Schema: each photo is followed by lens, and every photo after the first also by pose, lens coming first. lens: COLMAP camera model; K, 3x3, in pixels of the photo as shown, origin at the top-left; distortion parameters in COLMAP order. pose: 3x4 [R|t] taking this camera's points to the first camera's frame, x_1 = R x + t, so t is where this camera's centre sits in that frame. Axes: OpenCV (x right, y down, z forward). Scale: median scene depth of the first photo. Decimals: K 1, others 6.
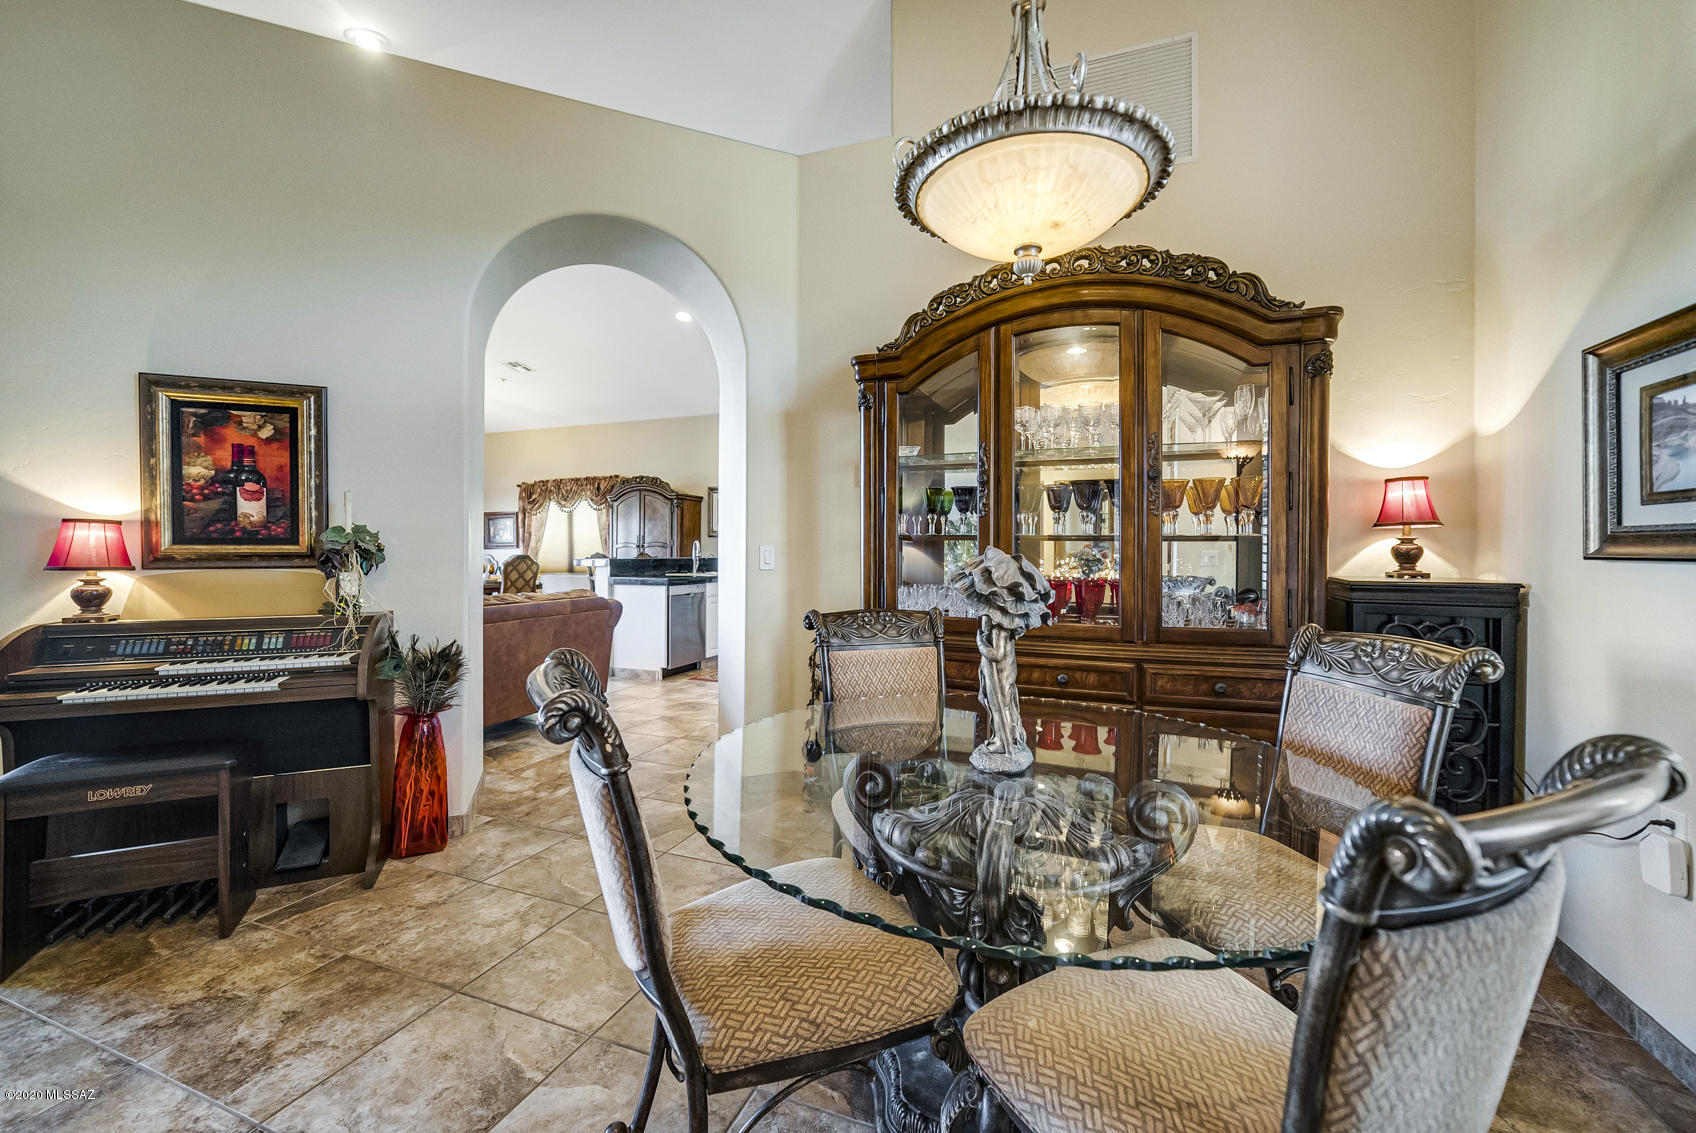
lens RADIAL K [[674.1, 0, 853.4], [0, 674.1, 552.3], [0, 0, 1]] dist [-0.017671, 0.006298]
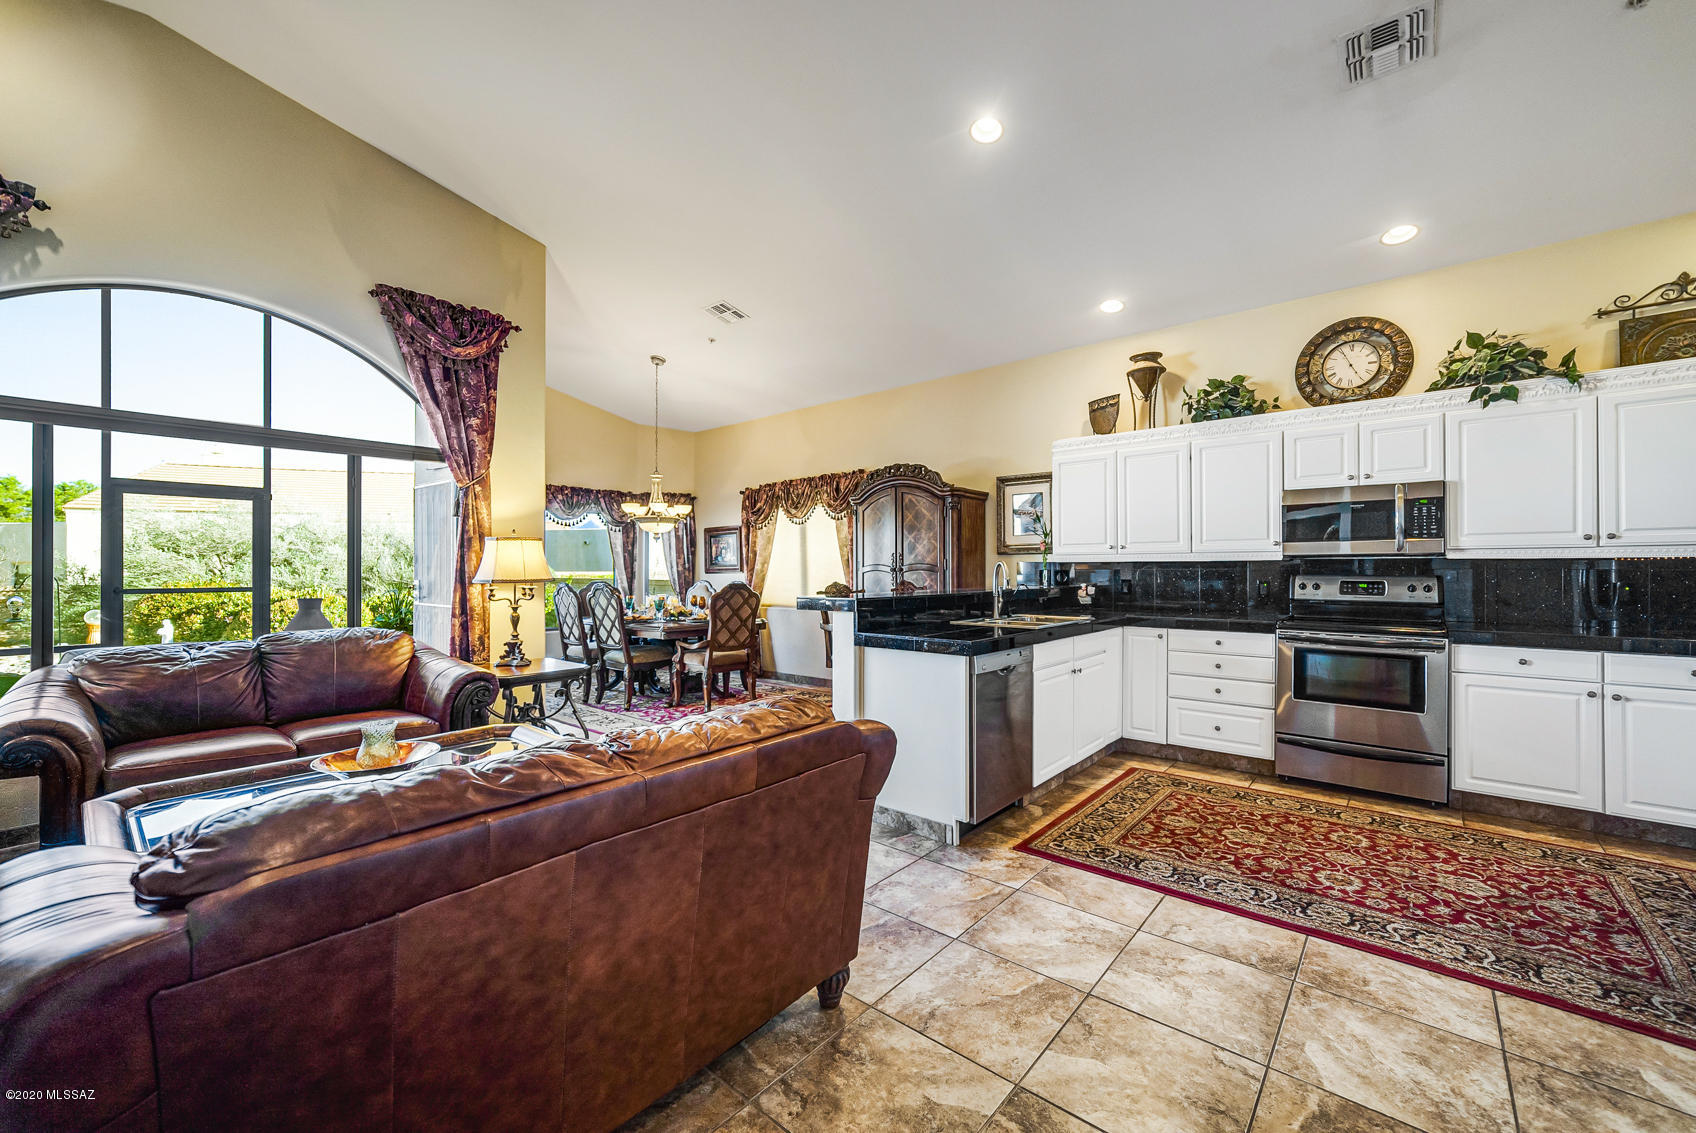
lens RADIAL K [[674.1, 0, 838.5], [0, 674.1, 566.3], [0, 0, 1]] dist [-0.017671, 0.006298]
pose [[0.934682, -0.008090, -0.355392, -0.134244], [0.006167, 0.999960, -0.006544, -0.008719], [0.355430, 0.003925, 0.934695, 0.358067]]
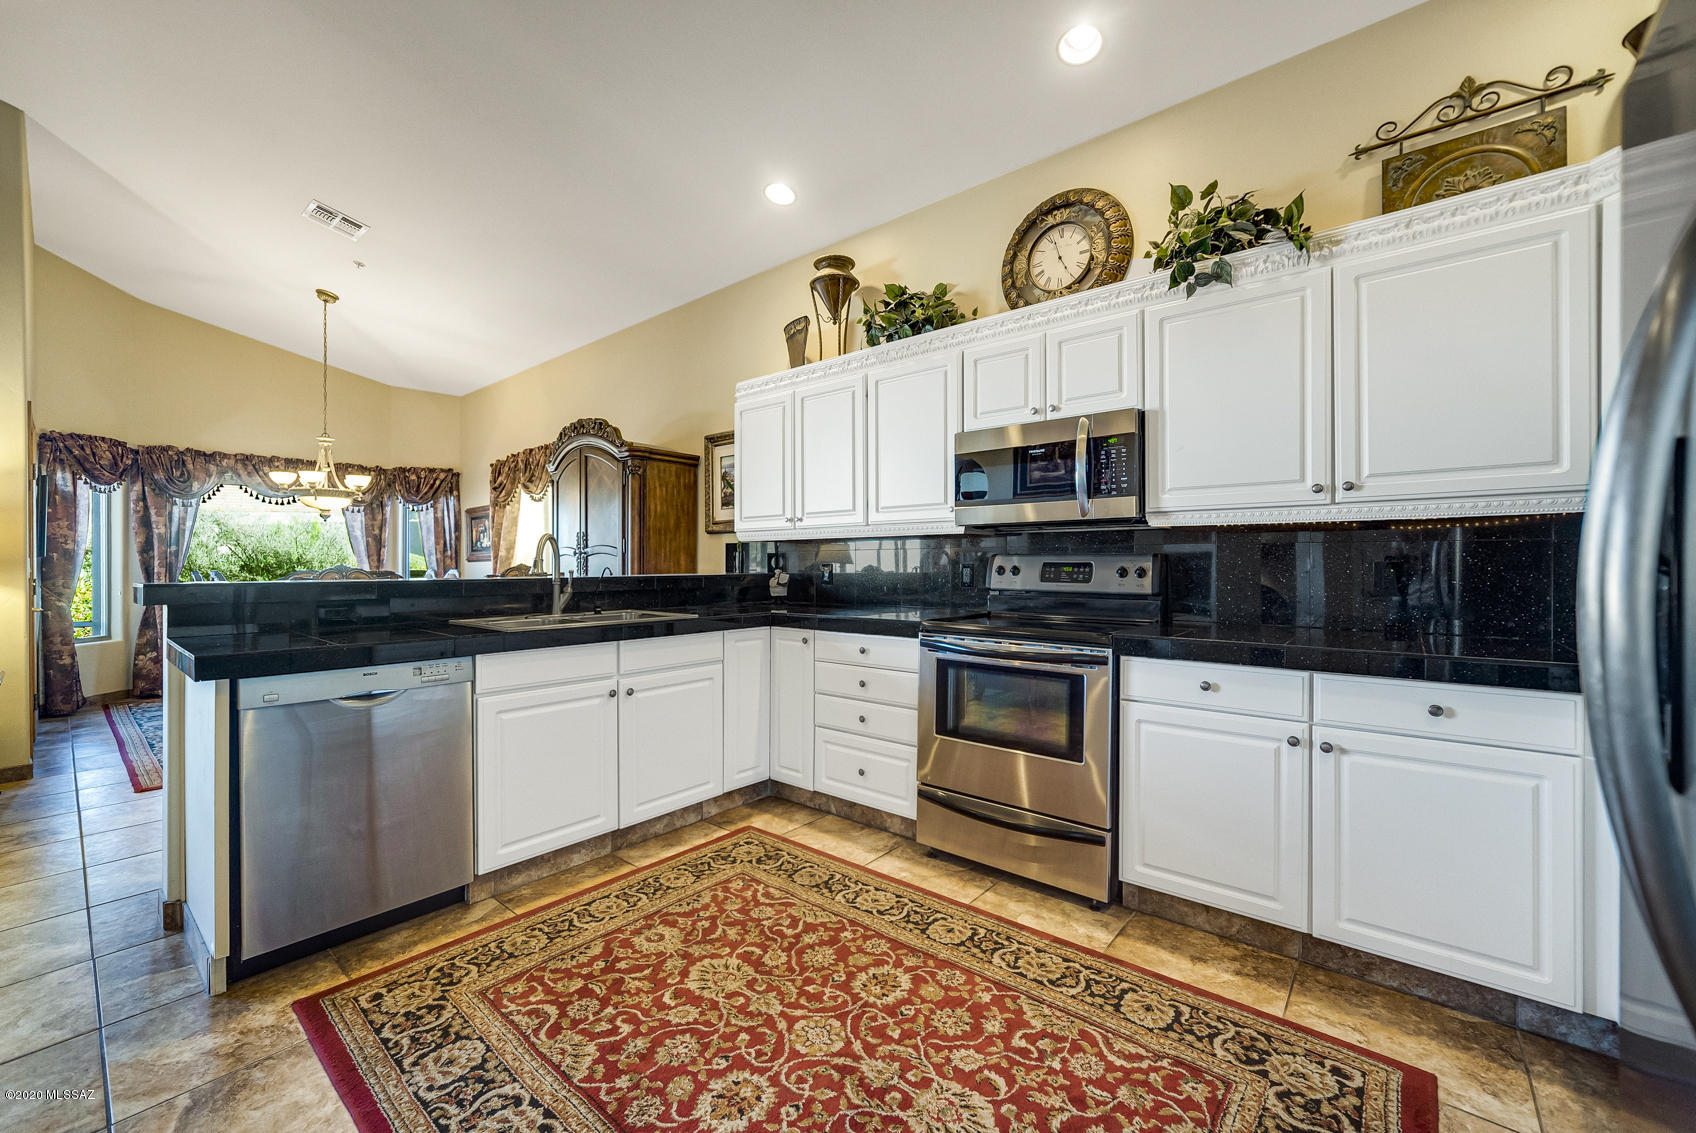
lens RADIAL K [[674.1, 0, 837.2], [0, 674.1, 565.5], [0, 0, 1]] dist [-0.017671, 0.006298]
pose [[0.938888, -0.005601, -0.344178, 0.053676], [0.005514, 0.999984, -0.001234, 0.002265], [0.344179, -0.000739, 0.938904, 0.581461]]
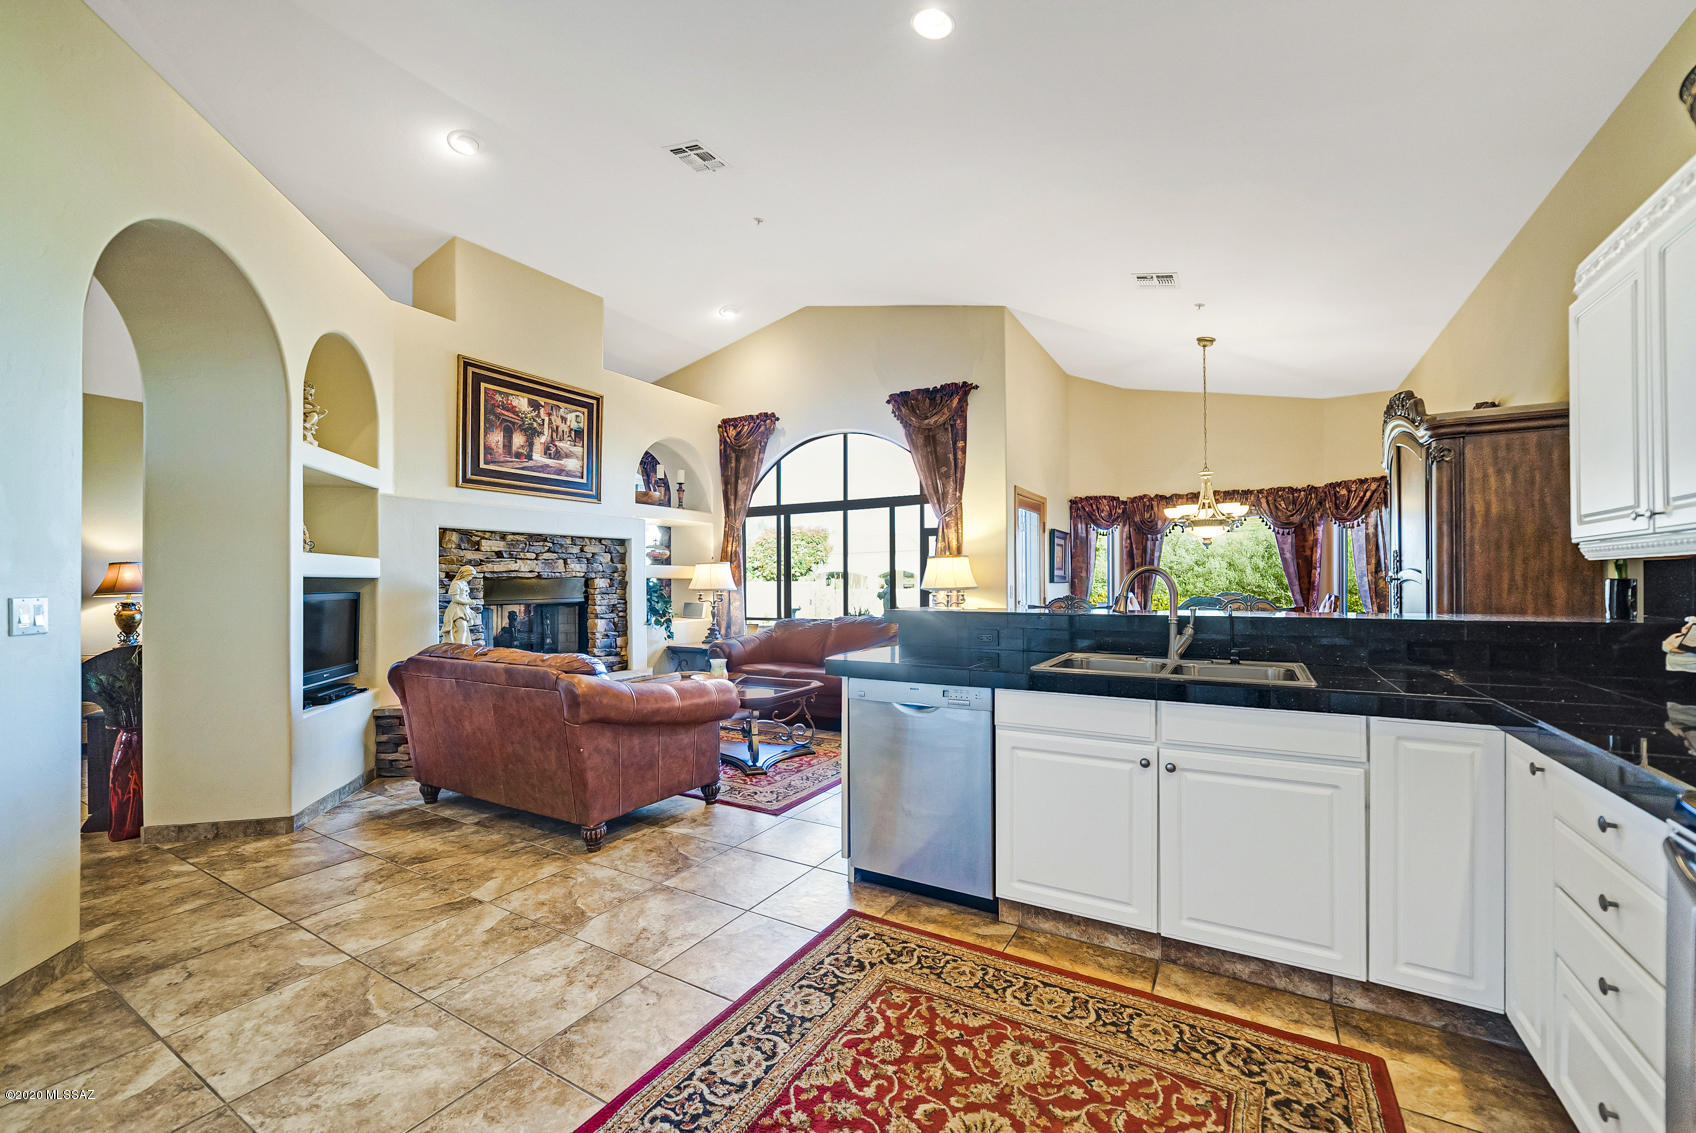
lens RADIAL K [[674.1, 0, 866.9], [0, 674.1, 576.0], [0, 0, 1]] dist [-0.017671, 0.006298]
pose [[-0.168101, -0.012182, -0.985694, 0.115988], [0.001928, 0.999918, -0.012686, -0.006854], [0.985768, -0.004033, -0.168064, 0.773598]]
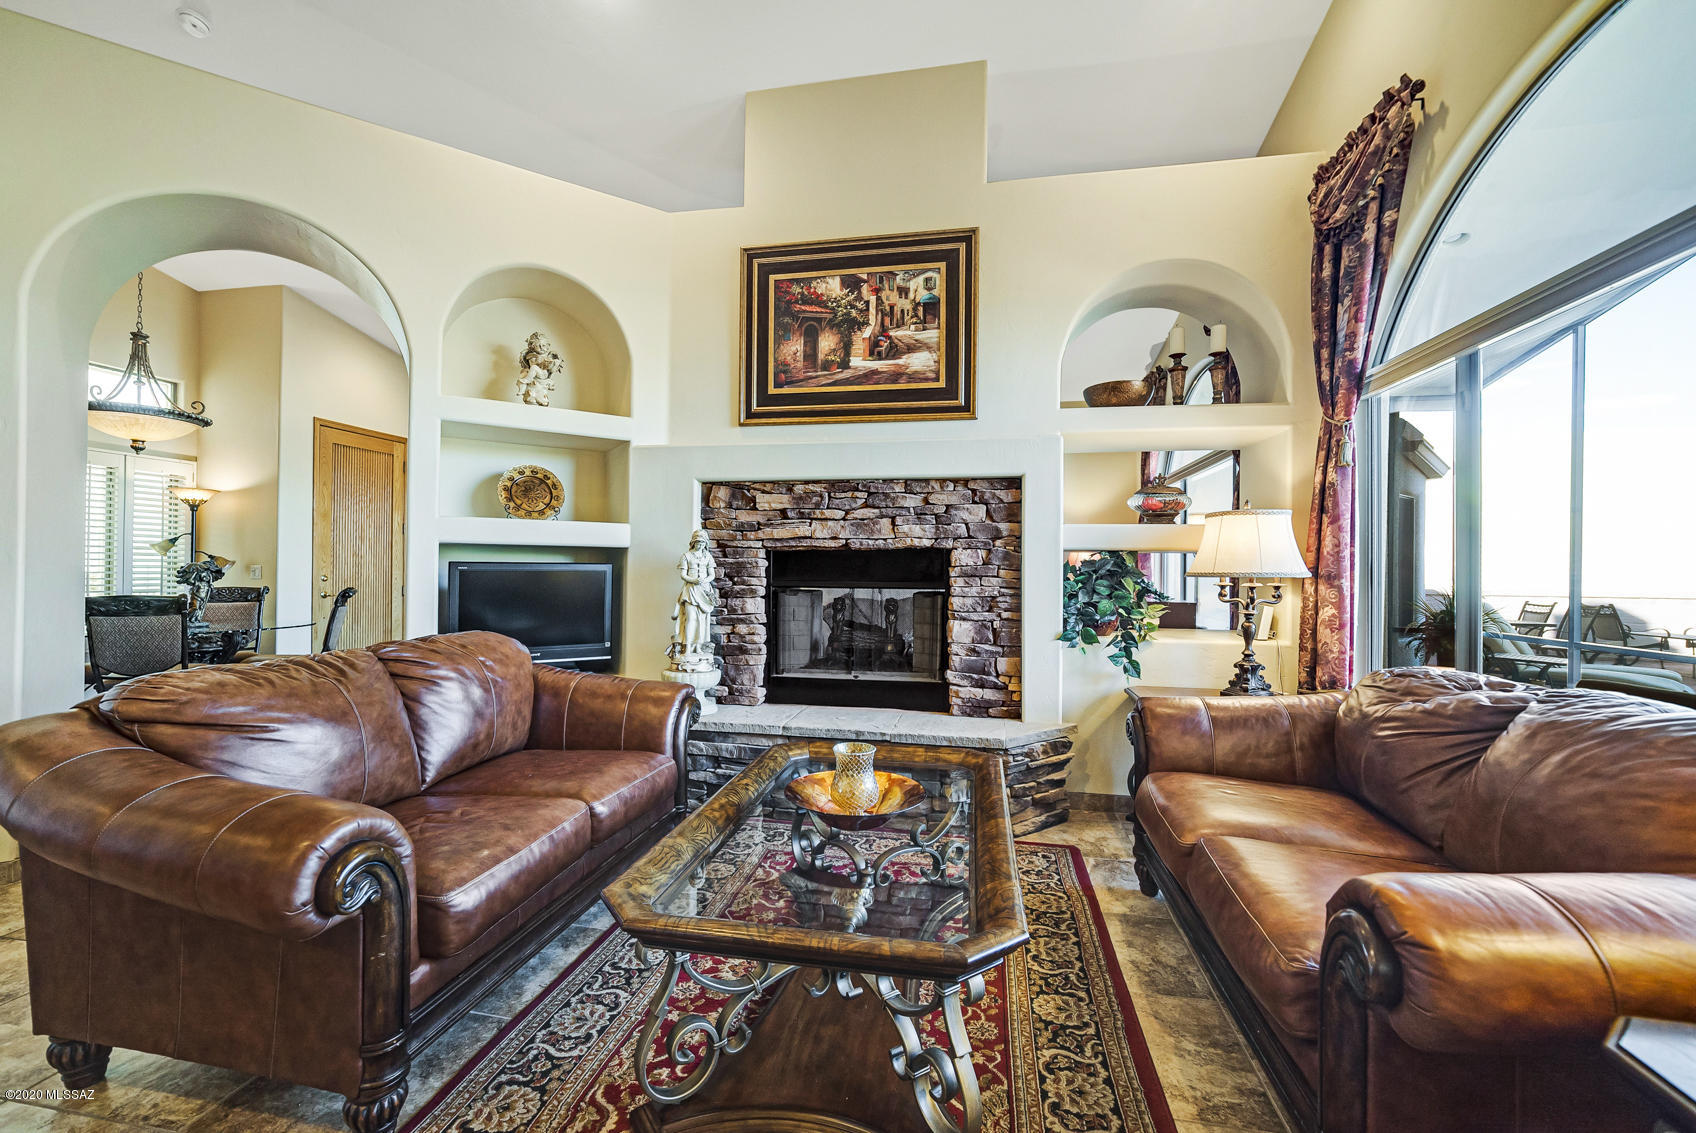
lens RADIAL K [[674.1, 0, 829.5], [0, 674.1, 563.1], [0, 0, 1]] dist [-0.017671, 0.006298]
pose [[-0.986228, -0.014878, -0.164723, -0.364817], [-0.014696, 0.999889, -0.002320, -0.003486], [0.164739, 0.000133, -0.986337, 0.764566]]
